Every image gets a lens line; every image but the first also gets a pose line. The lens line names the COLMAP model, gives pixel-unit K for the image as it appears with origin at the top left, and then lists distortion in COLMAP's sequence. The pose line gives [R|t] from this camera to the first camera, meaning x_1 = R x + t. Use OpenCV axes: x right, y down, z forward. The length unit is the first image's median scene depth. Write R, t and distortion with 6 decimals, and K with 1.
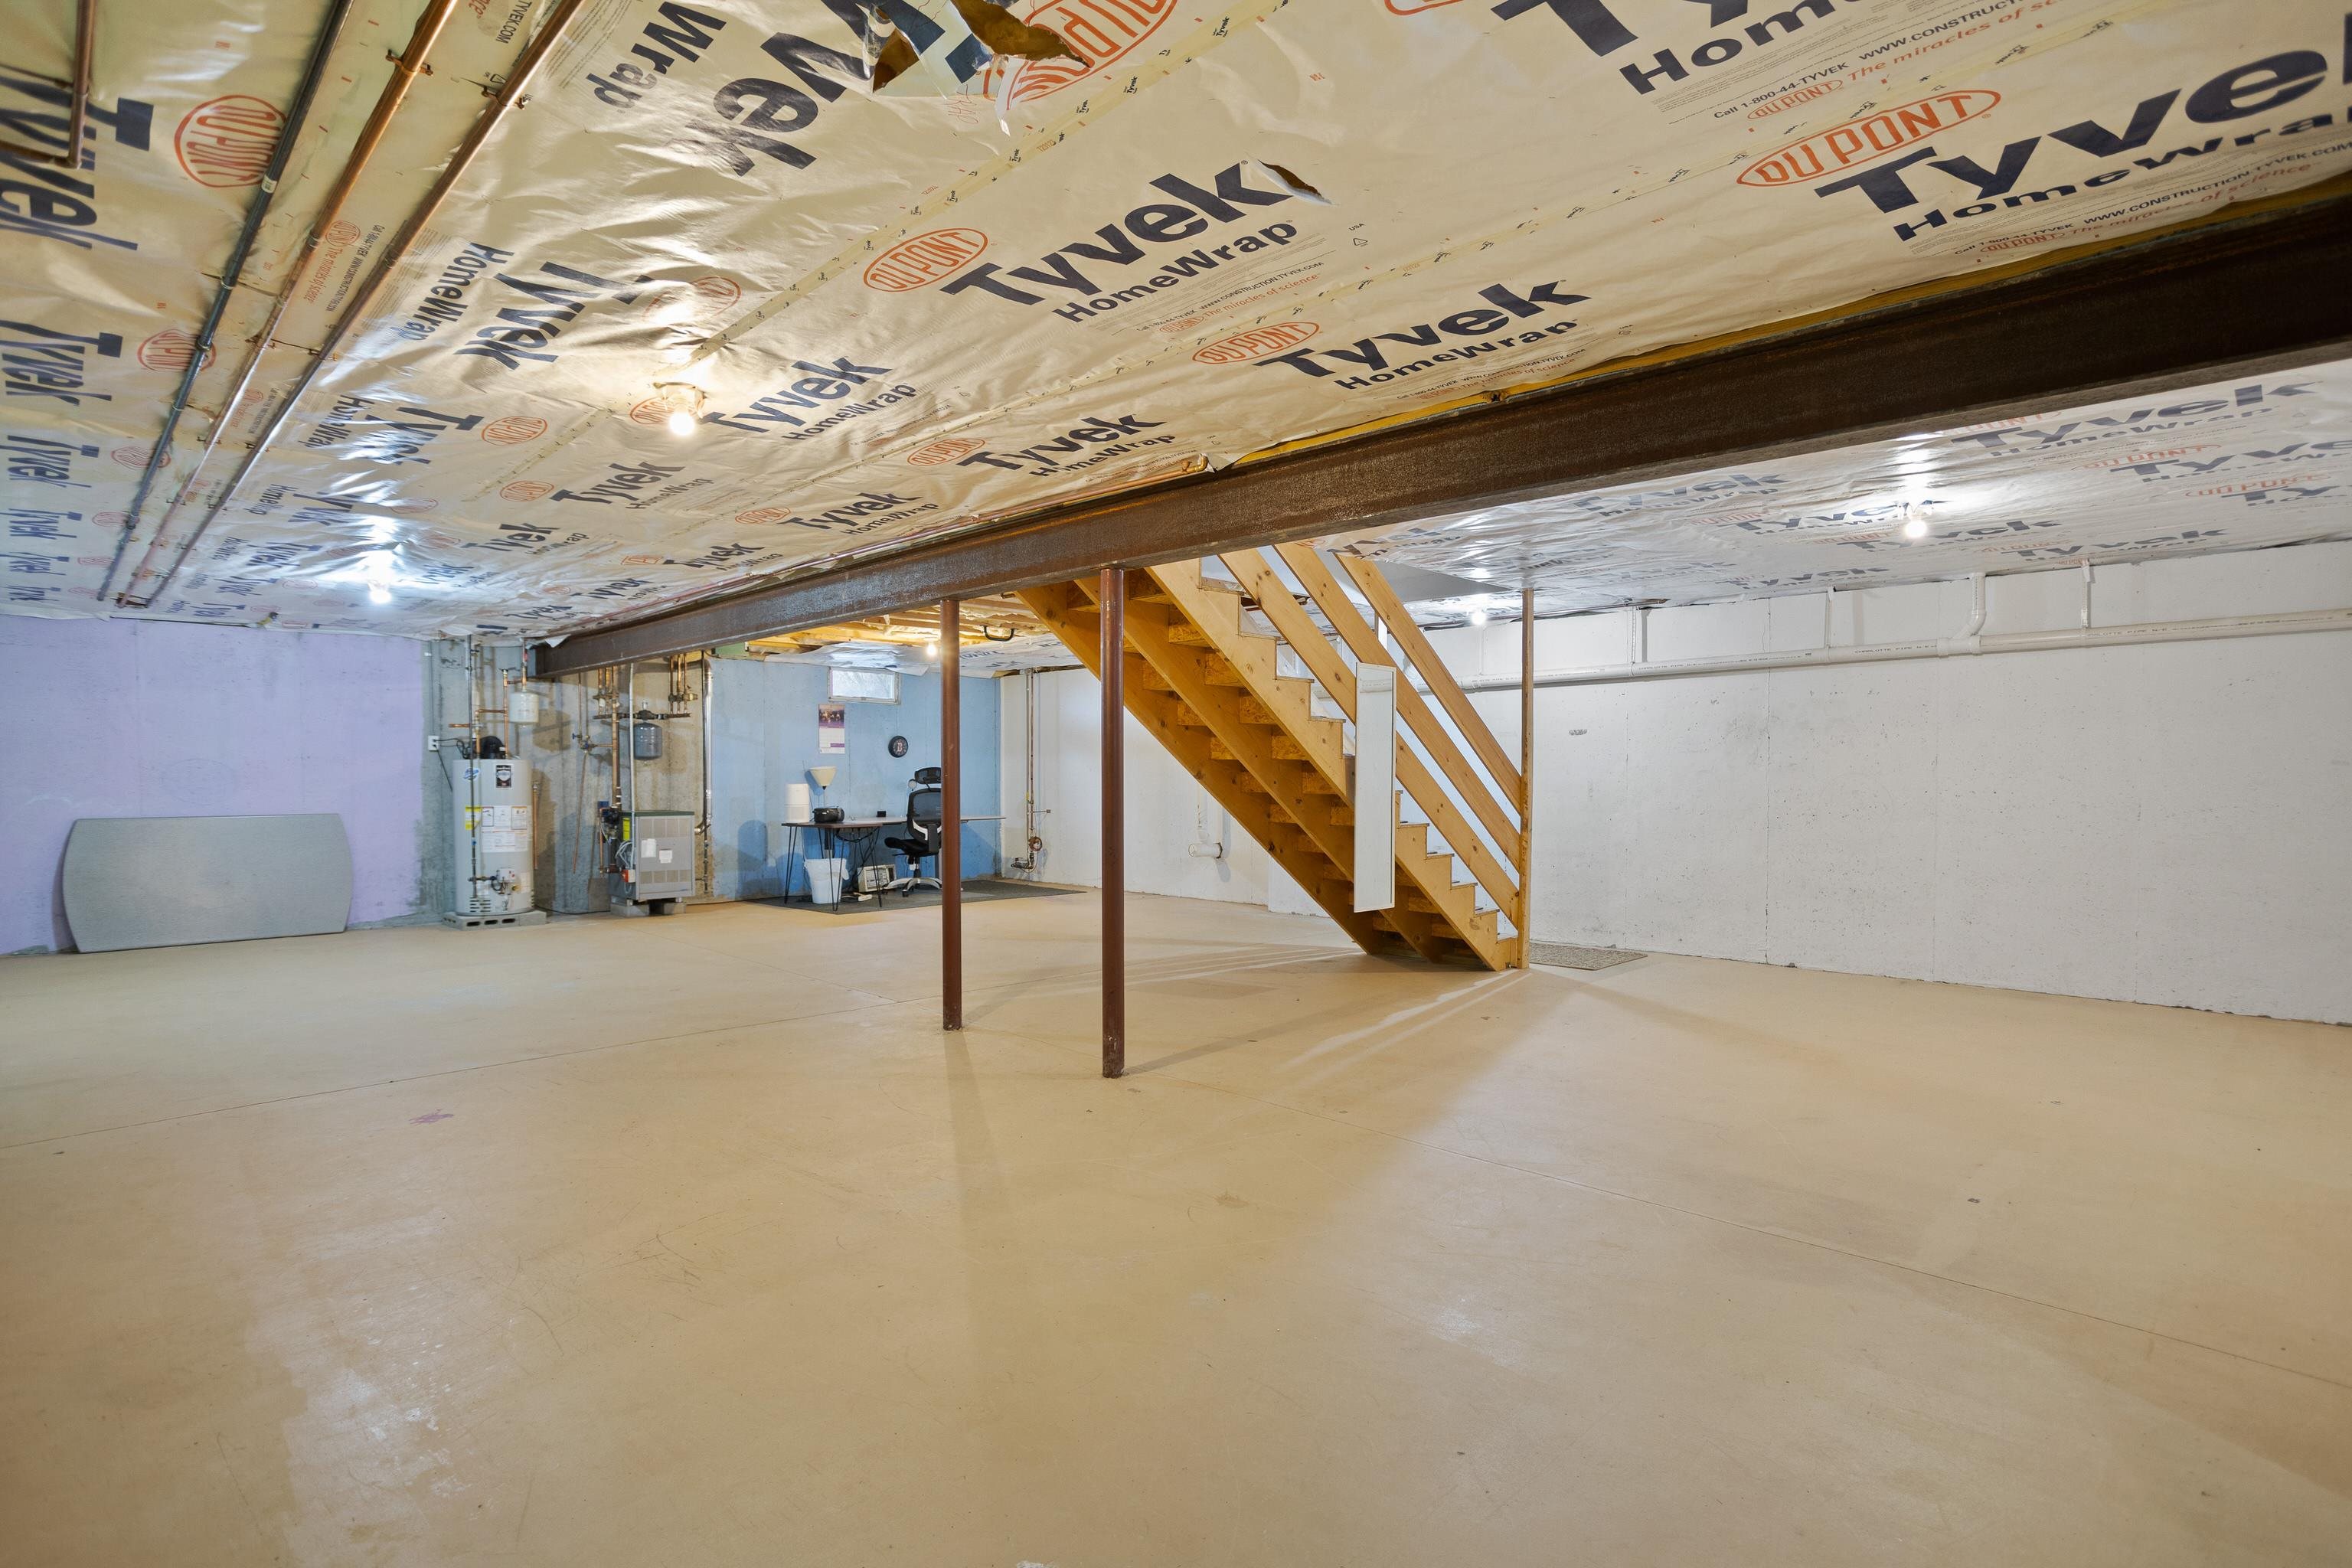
lens RADIAL K [[1145.5, 0, 1125.8], [0, 1145.5, 787.6], [0, 0, 1]] dist [0.000967, 0.000230]
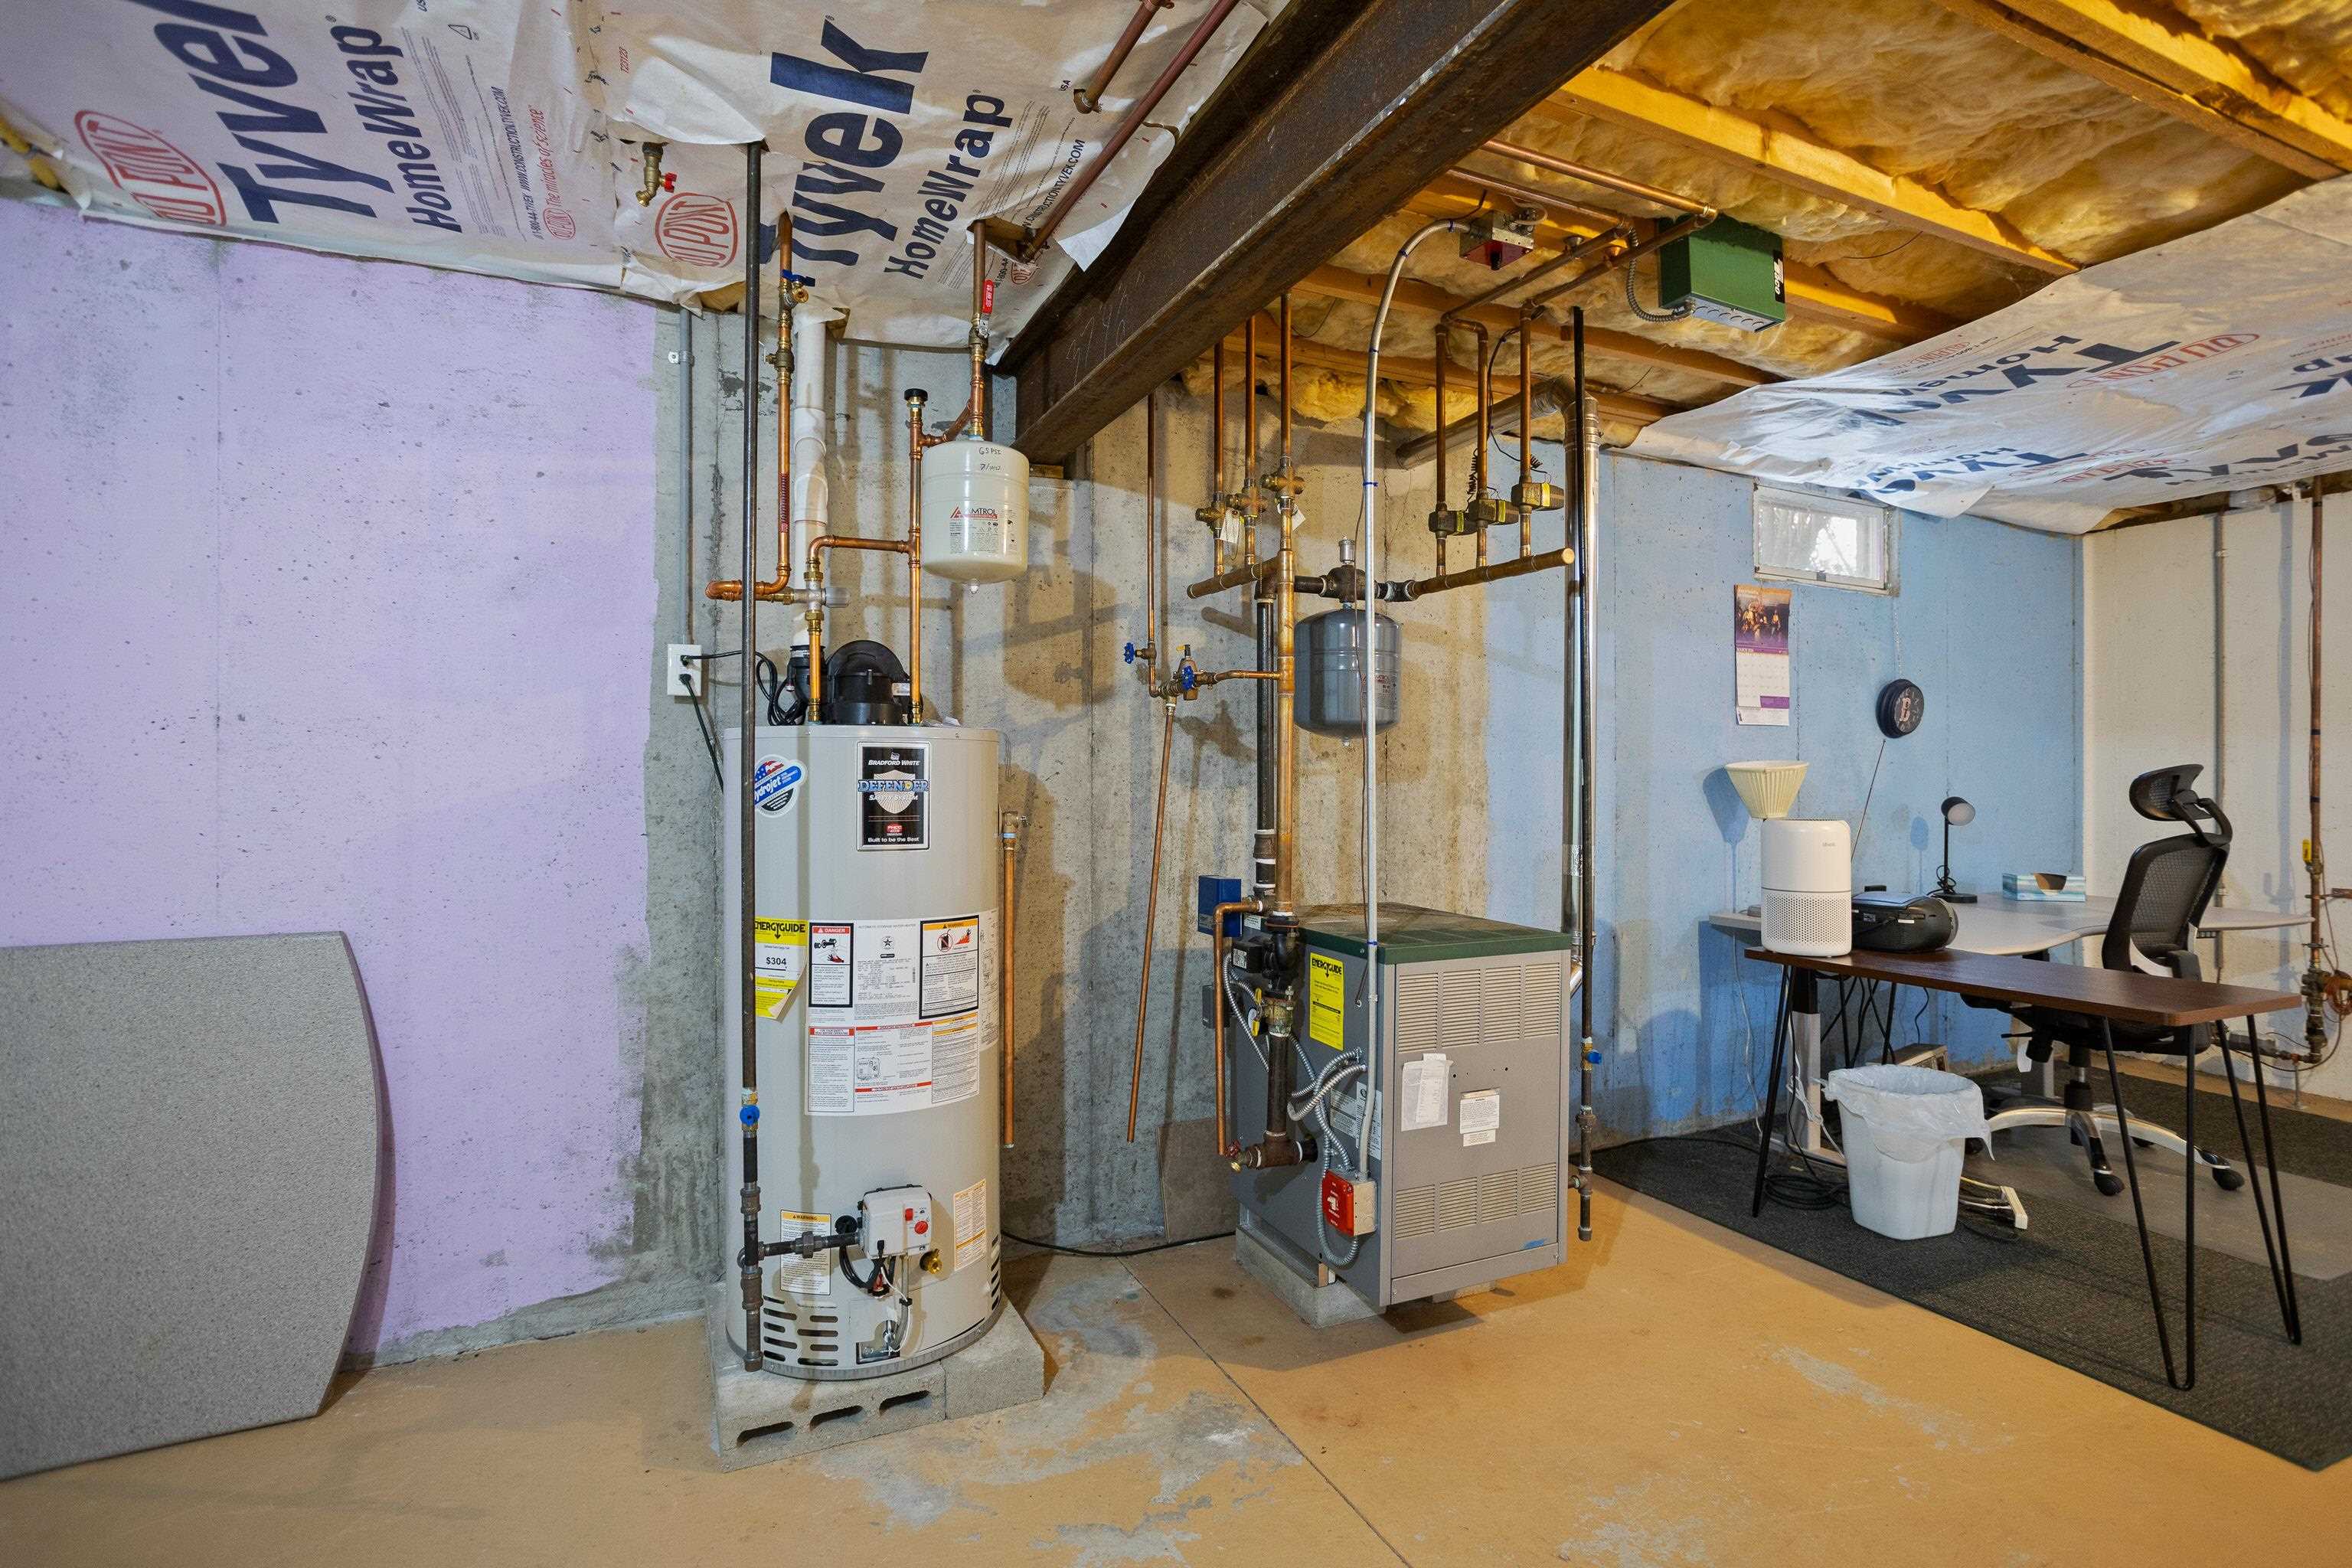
lens RADIAL K [[1135.5, 0, 1177.4], [0, 1135.5, 754.1], [0, 0, 1]] dist [-0.001725, -0.000095]
pose [[0.949505, -0.000915, -0.313752, -0.379437], [-0.008314, 0.999571, -0.028077, -0.011300], [0.313643, 0.029268, 0.949090, 0.729903]]
